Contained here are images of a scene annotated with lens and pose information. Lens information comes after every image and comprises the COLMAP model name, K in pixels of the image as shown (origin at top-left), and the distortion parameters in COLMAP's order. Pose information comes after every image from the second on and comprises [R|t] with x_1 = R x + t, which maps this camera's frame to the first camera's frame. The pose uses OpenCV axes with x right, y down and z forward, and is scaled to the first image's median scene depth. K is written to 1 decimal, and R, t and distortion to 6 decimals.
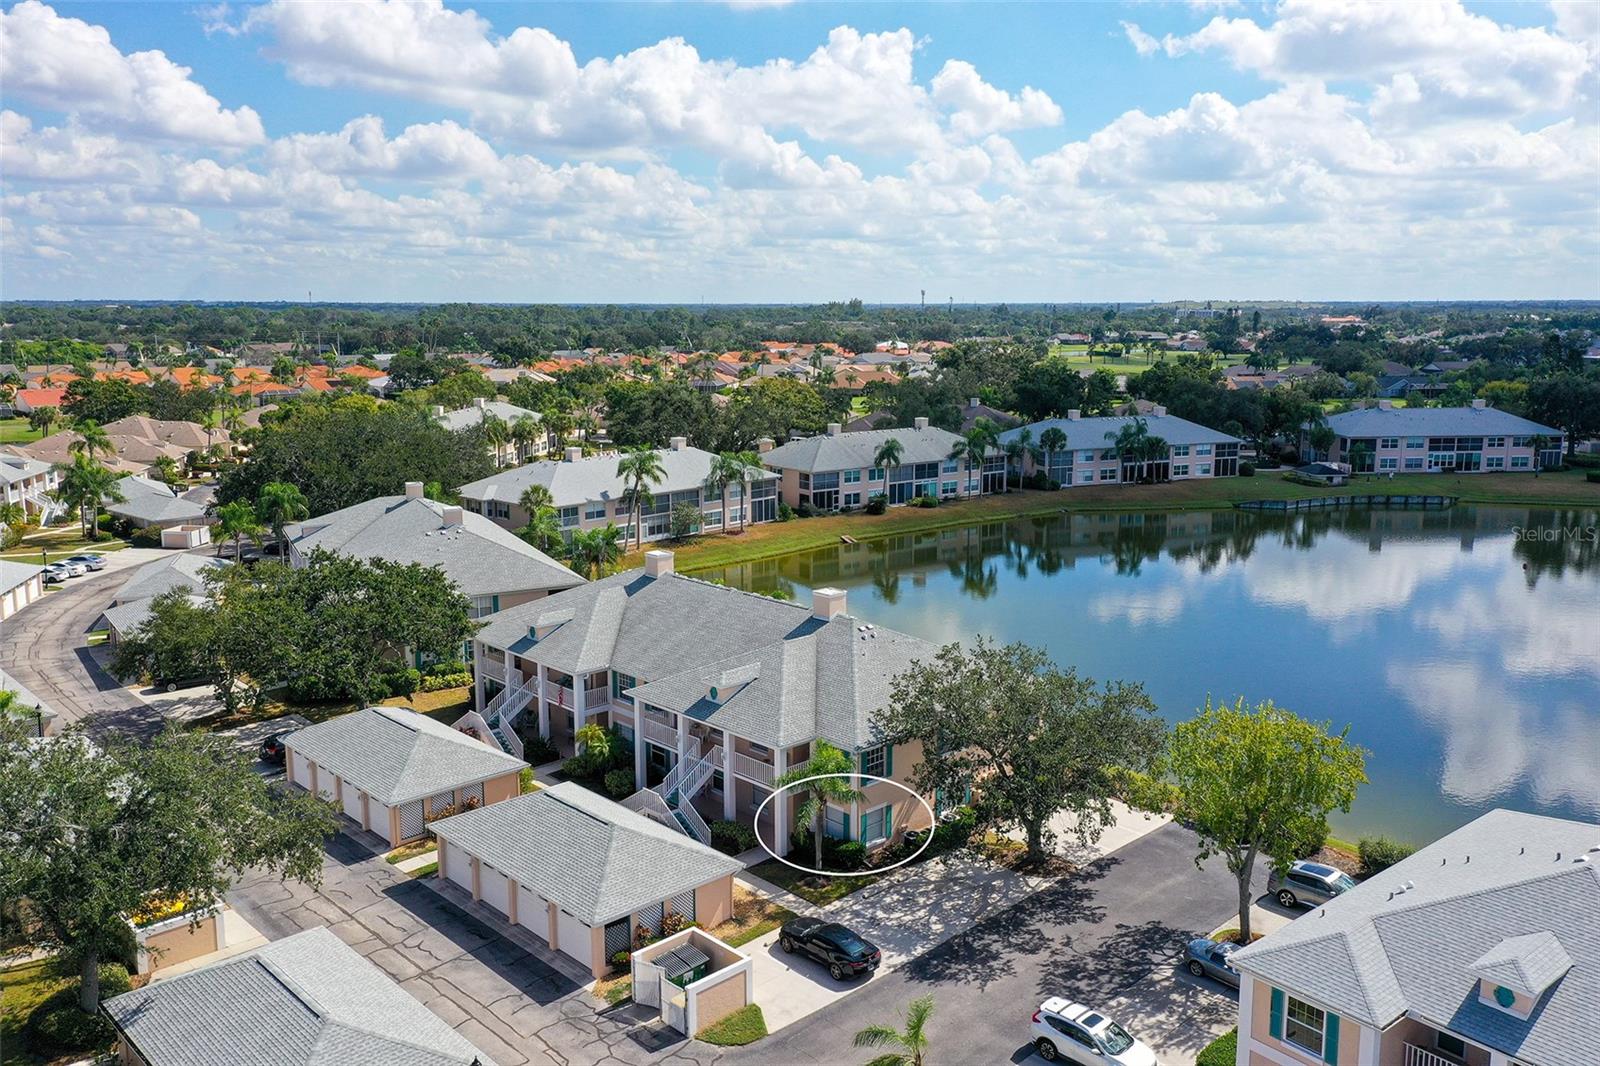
lens RADIAL K [[1296.1, 0, 800.0], [0, 1296.1, 533.0], [0, 0, 1]] dist [0.006572, 0.004583]
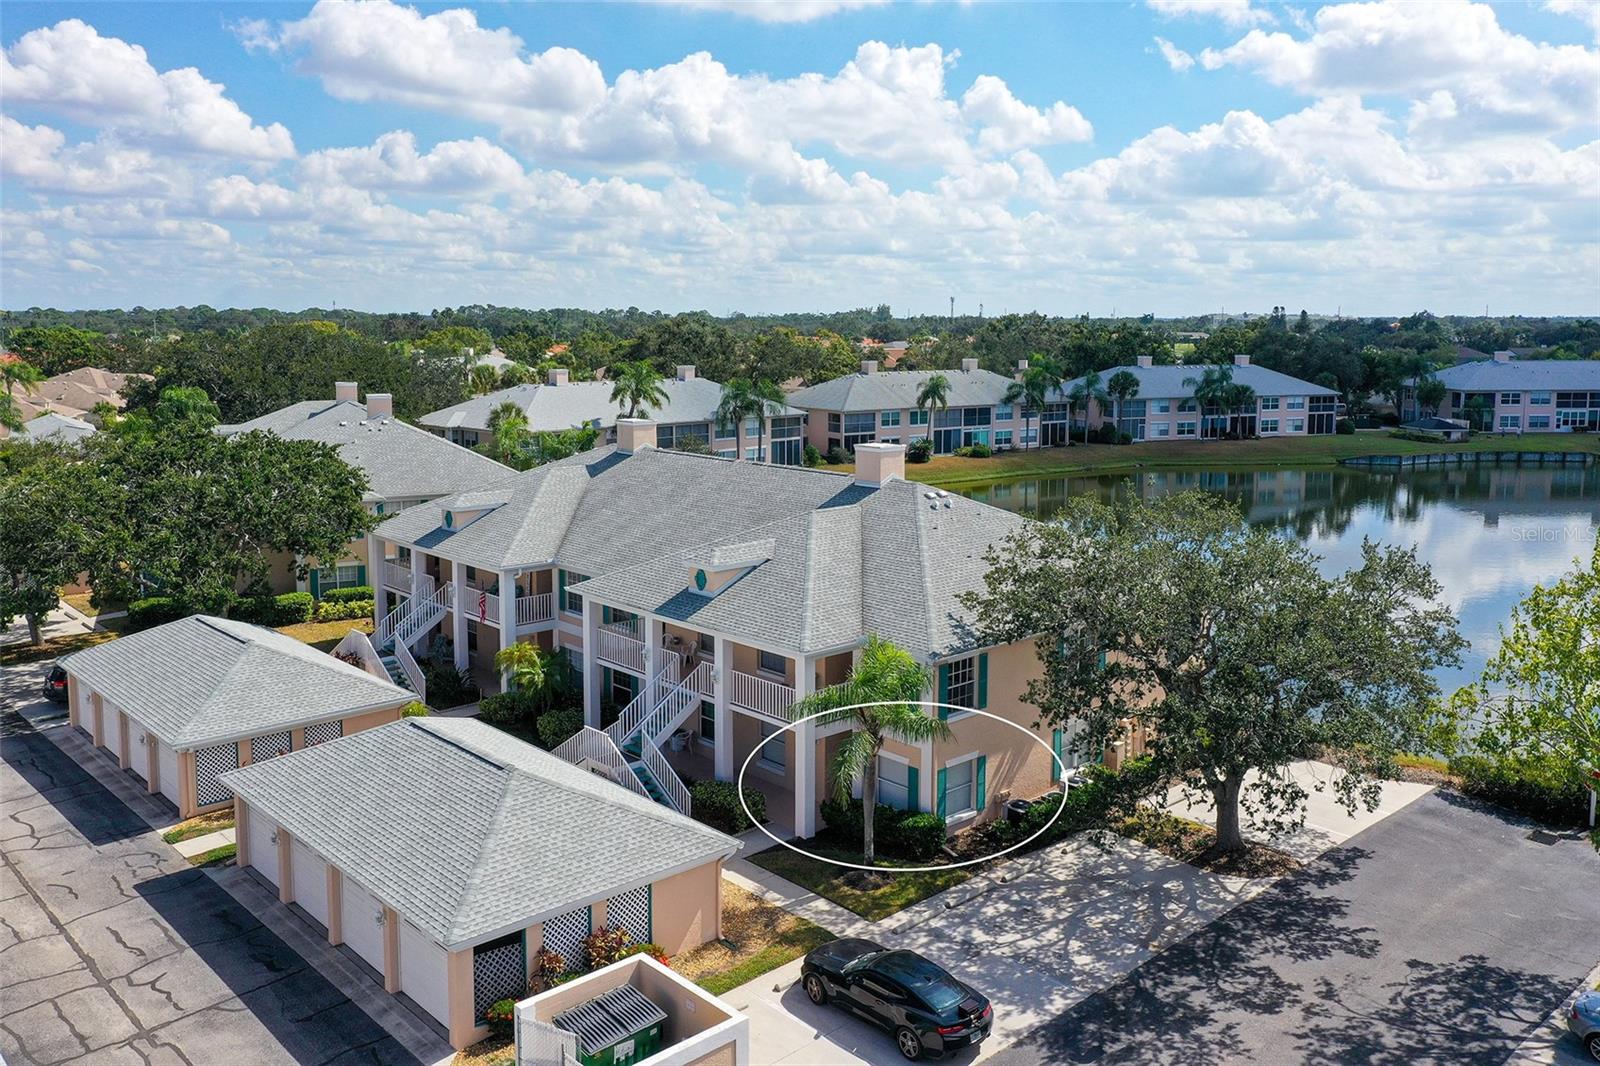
lens RADIAL K [[1298.6, 0, 803.0], [0, 1298.6, 491.7], [0, 0, 1]] dist [0.009146, 0.002312]
pose [[0.999831, 0.008020, -0.016561, -0.002344], [-0.008816, 0.998781, -0.048576, 0.040142], [0.016151, 0.048714, 0.998682, 0.131780]]
